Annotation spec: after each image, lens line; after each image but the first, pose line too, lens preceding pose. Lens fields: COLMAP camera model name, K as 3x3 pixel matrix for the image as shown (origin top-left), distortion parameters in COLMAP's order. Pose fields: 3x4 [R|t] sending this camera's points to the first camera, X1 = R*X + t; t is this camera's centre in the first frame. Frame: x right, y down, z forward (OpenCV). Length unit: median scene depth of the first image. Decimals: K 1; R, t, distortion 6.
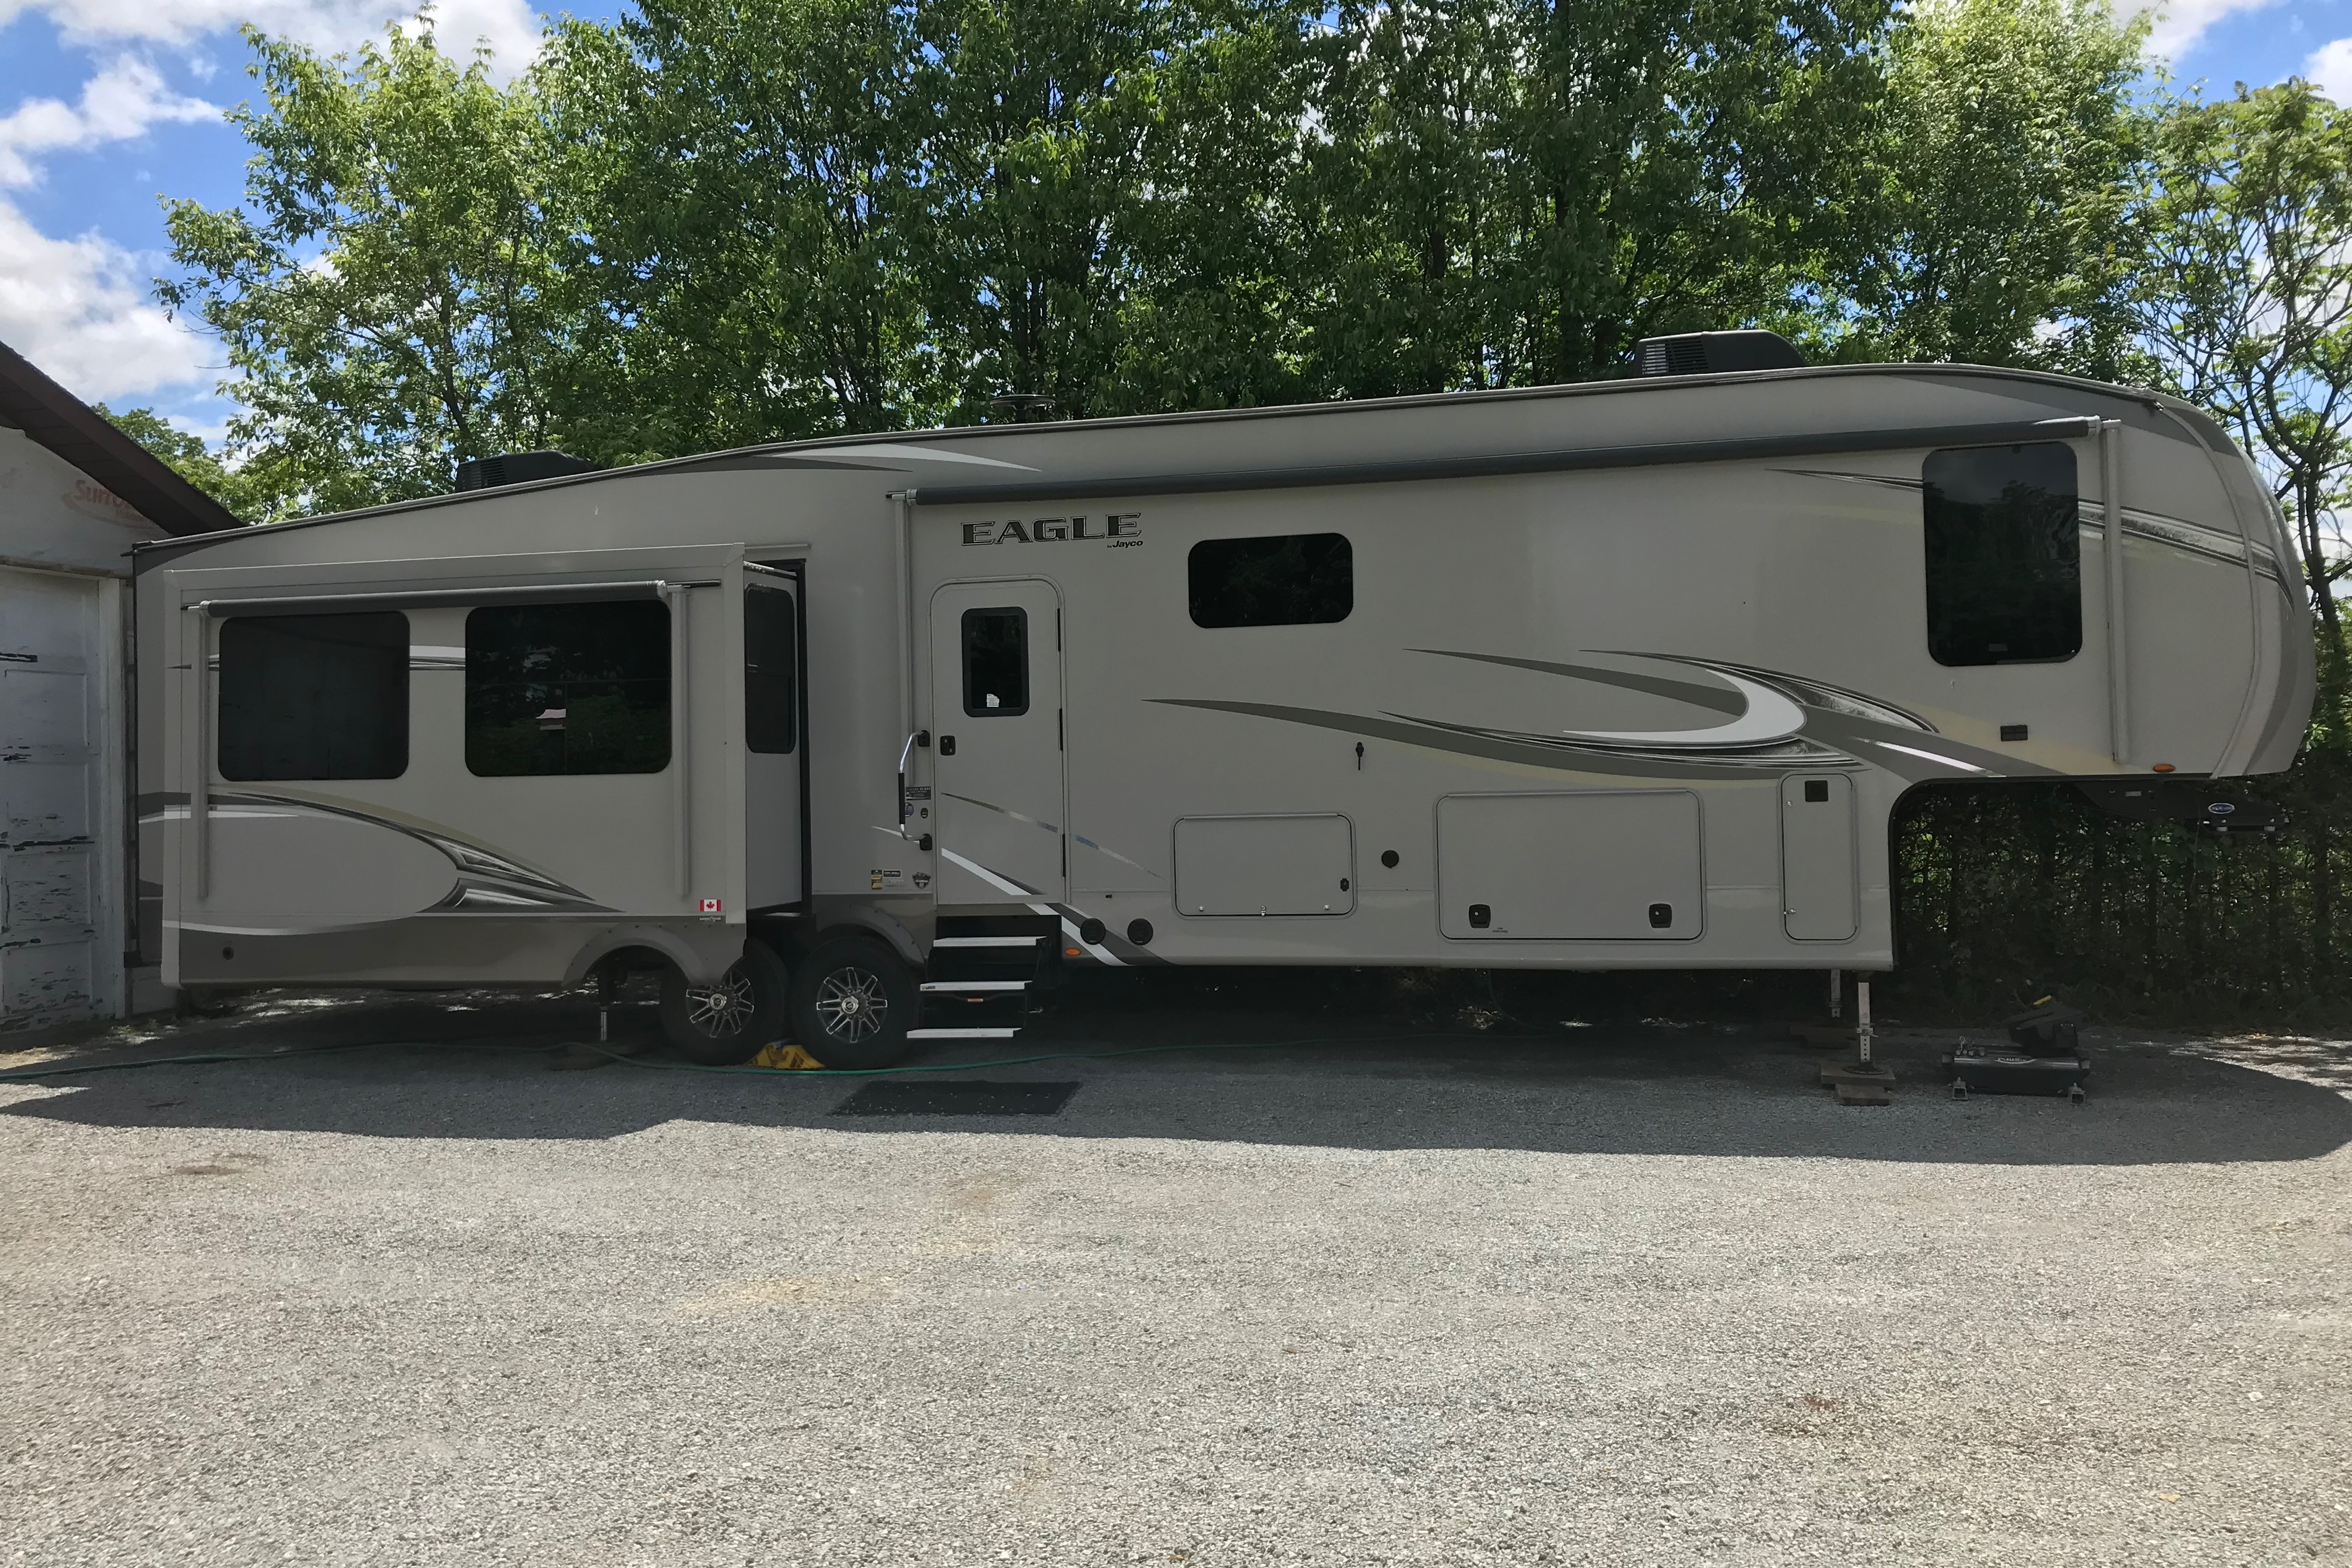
lens RADIAL K [[2040.9, 0, 1176.0], [0, 2040.9, 784.0], [0, 0, 1]] dist [0.008480, -0.005197]
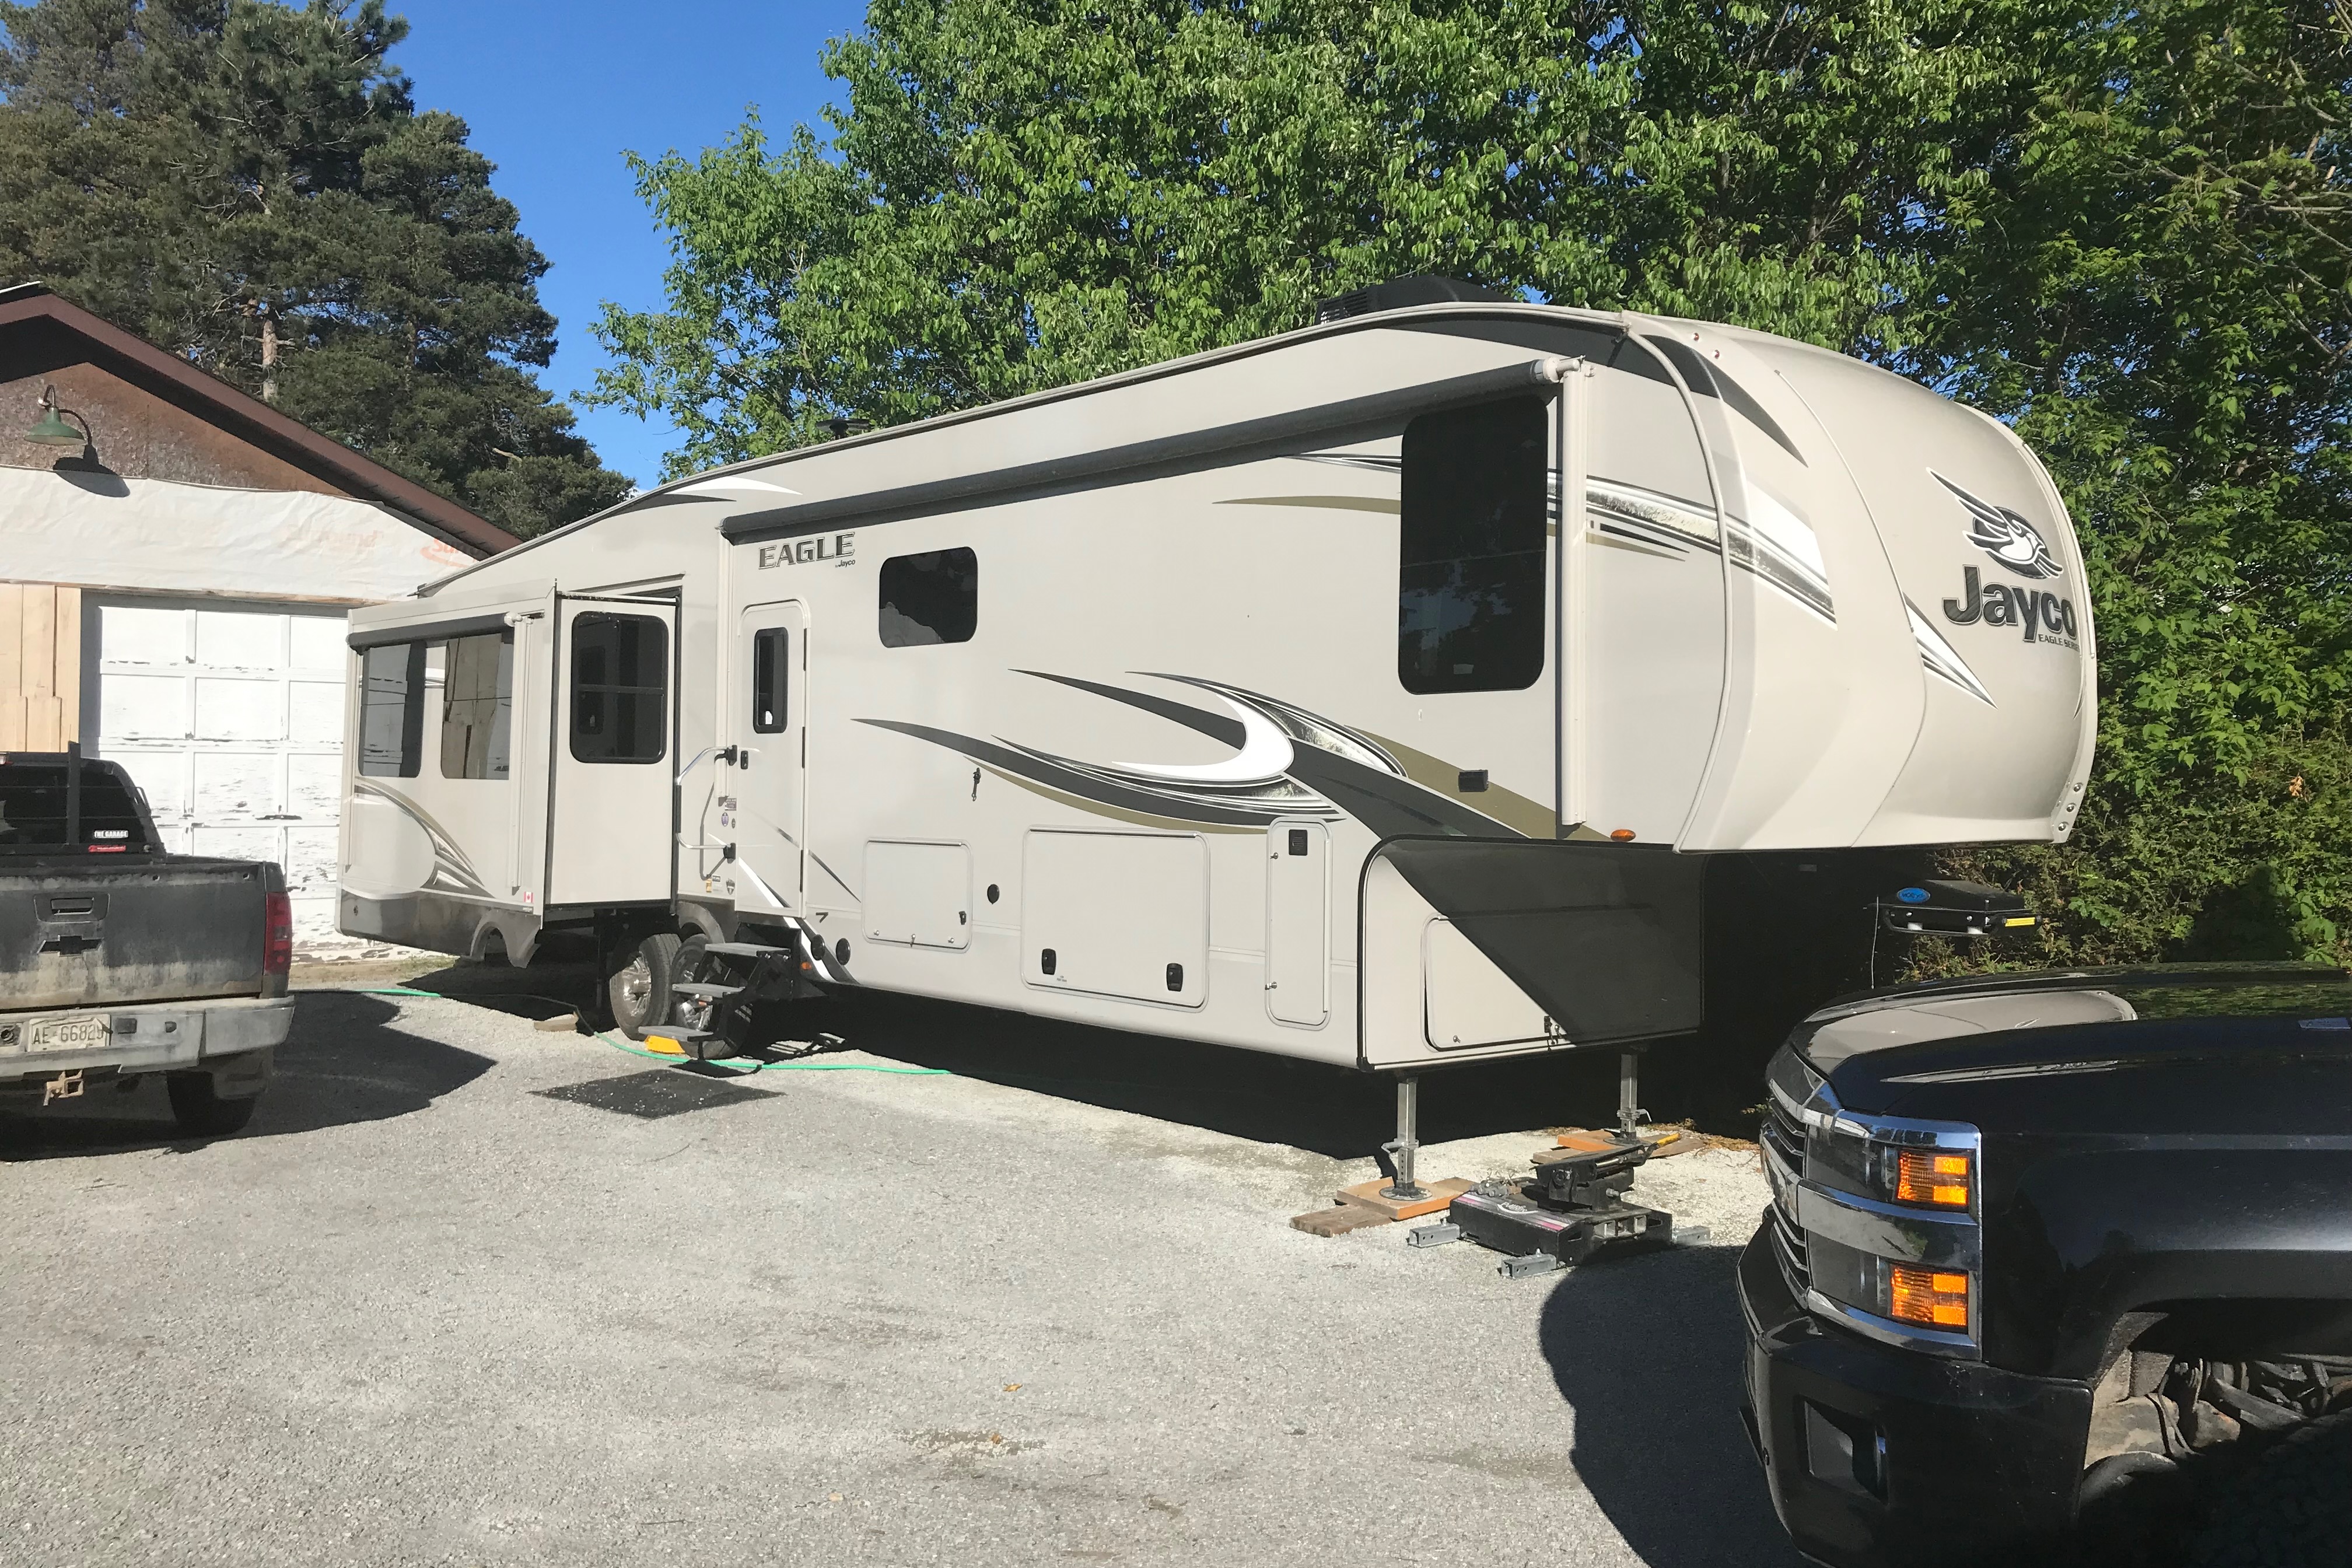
lens RADIAL K [[2040.9, 0, 1176.0], [0, 2040.9, 784.0], [0, 0, 1]] dist [0.008480, -0.005197]
pose [[0.812533, 0.029574, -0.582165, 0.695822], [-0.024068, 0.999563, 0.017185, -0.030605], [0.582418, 0.000048, 0.812889, 0.280795]]
